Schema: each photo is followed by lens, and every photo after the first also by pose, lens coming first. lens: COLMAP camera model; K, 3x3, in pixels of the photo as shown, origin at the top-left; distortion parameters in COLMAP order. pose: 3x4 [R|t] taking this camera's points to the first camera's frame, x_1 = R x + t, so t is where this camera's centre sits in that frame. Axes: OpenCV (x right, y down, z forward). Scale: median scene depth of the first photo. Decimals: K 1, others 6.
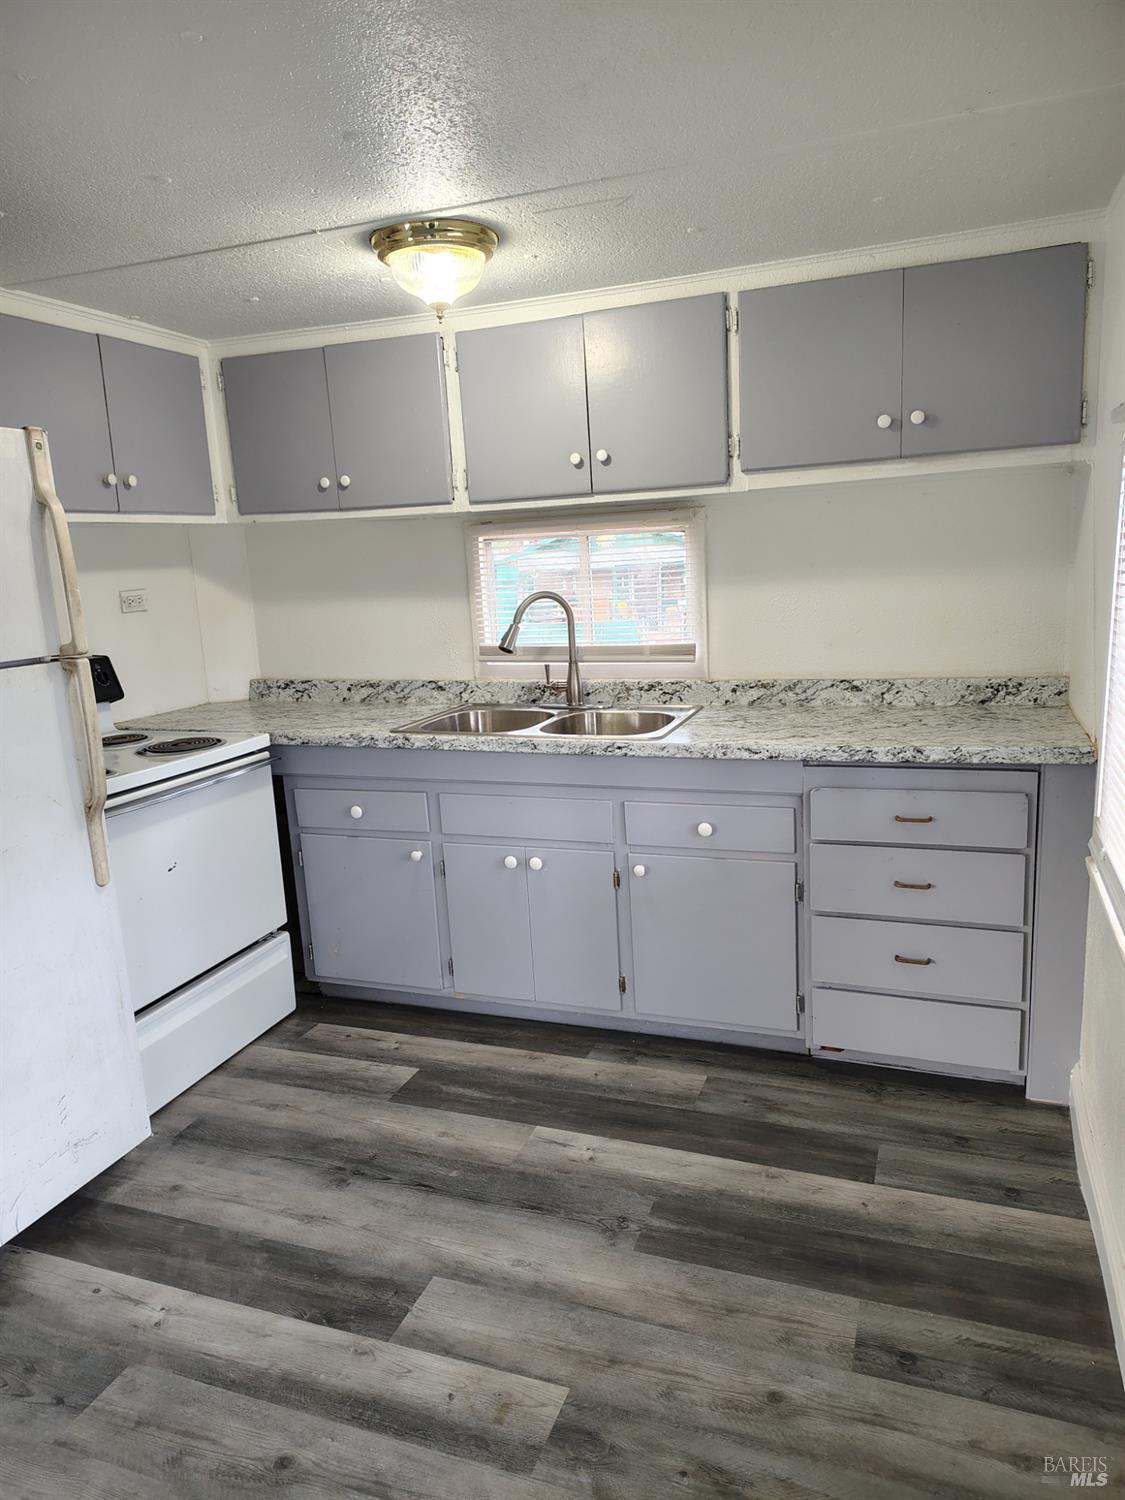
lens RADIAL K [[1031.9, 0, 565.7], [0, 1031.9, 746.3], [0, 0, 1]] dist [0.065582, -0.082576]
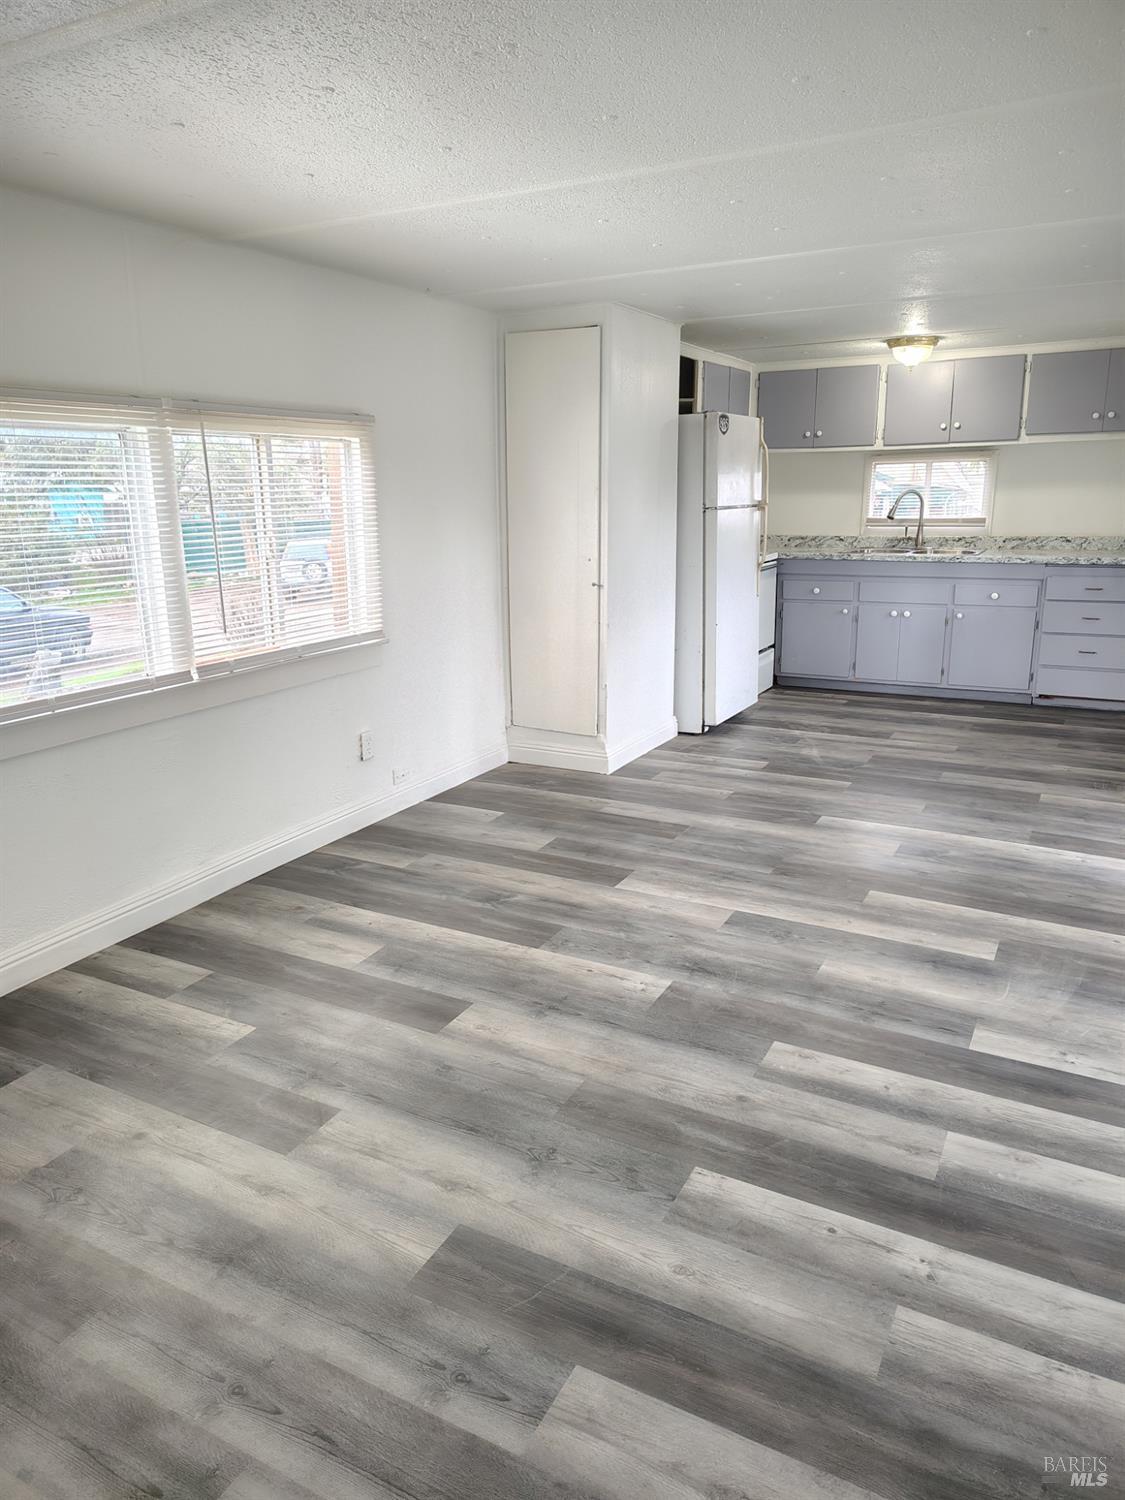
lens RADIAL K [[1031.9, 0, 565.7], [0, 1031.9, 746.3], [0, 0, 1]] dist [0.065582, -0.082576]
pose [[0.989463, 0.065193, -0.129277, -0.415885], [-0.057070, 0.996214, 0.065575, 0.272408], [0.133063, -0.057507, 0.989438, -1.215768]]
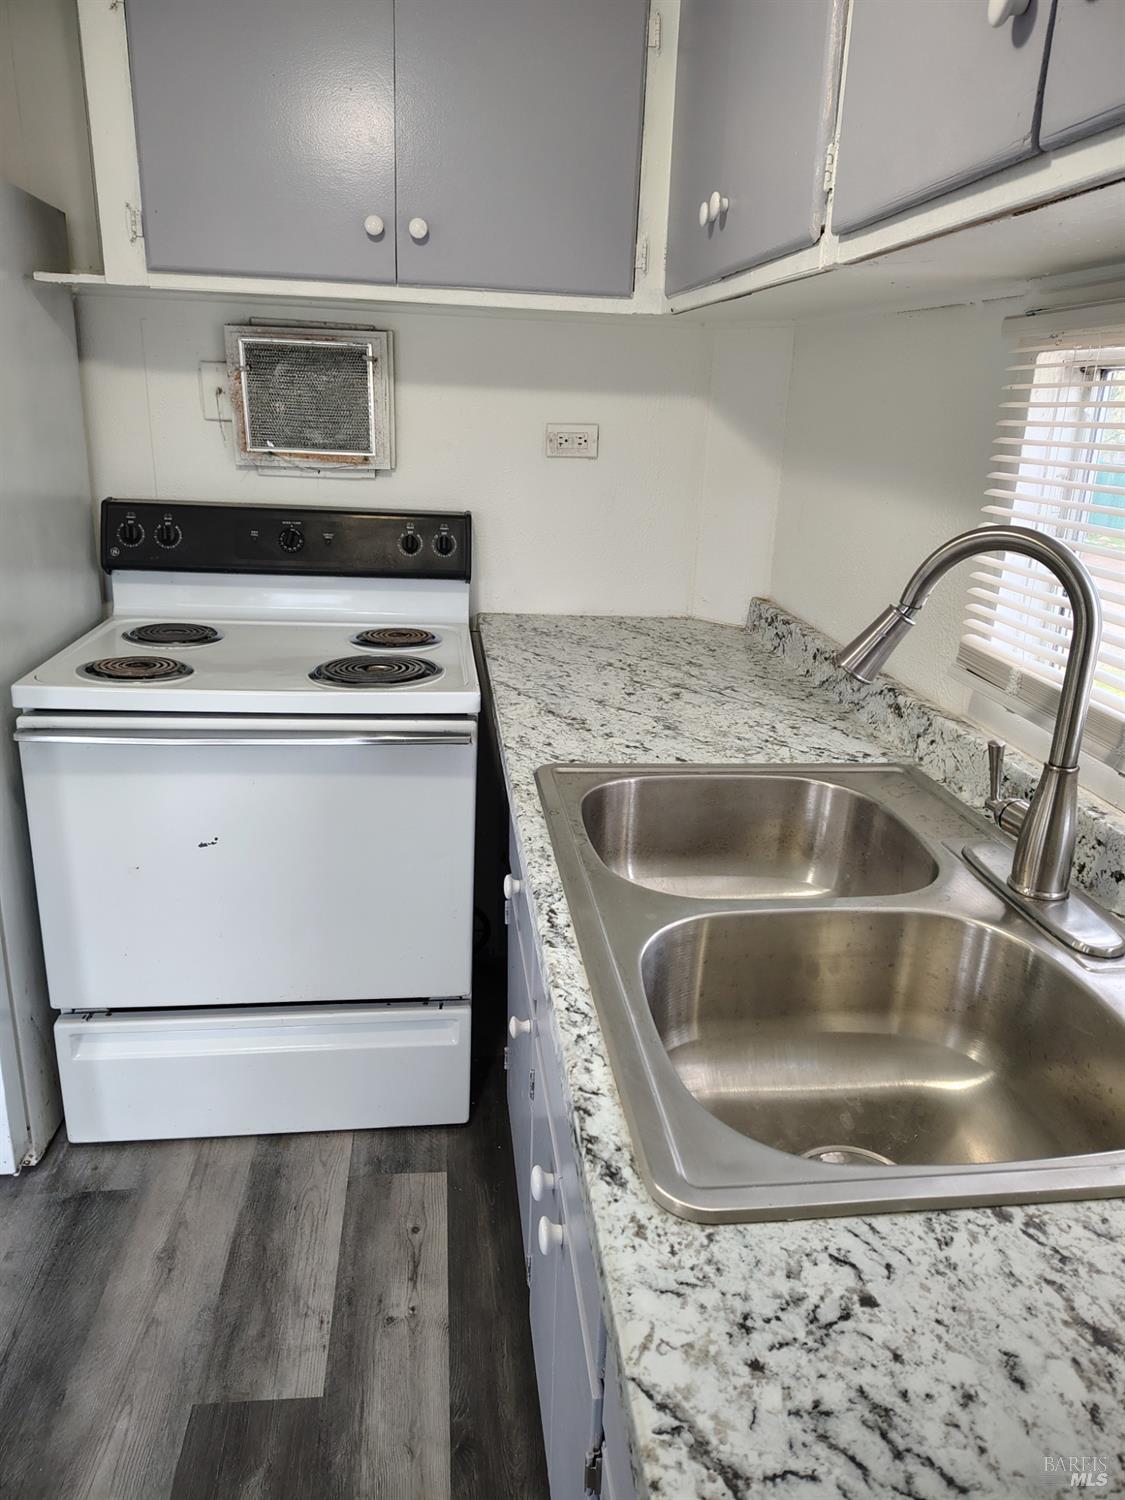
lens RADIAL K [[1031.9, 0, 565.7], [0, 1031.9, 746.3], [0, 0, 1]] dist [0.065582, -0.082576]
pose [[0.451313, 0.342996, -0.823815, 0.214520], [-0.230117, 0.936690, 0.263926, -0.145827], [0.862185, 0.070461, 0.501670, 0.757757]]
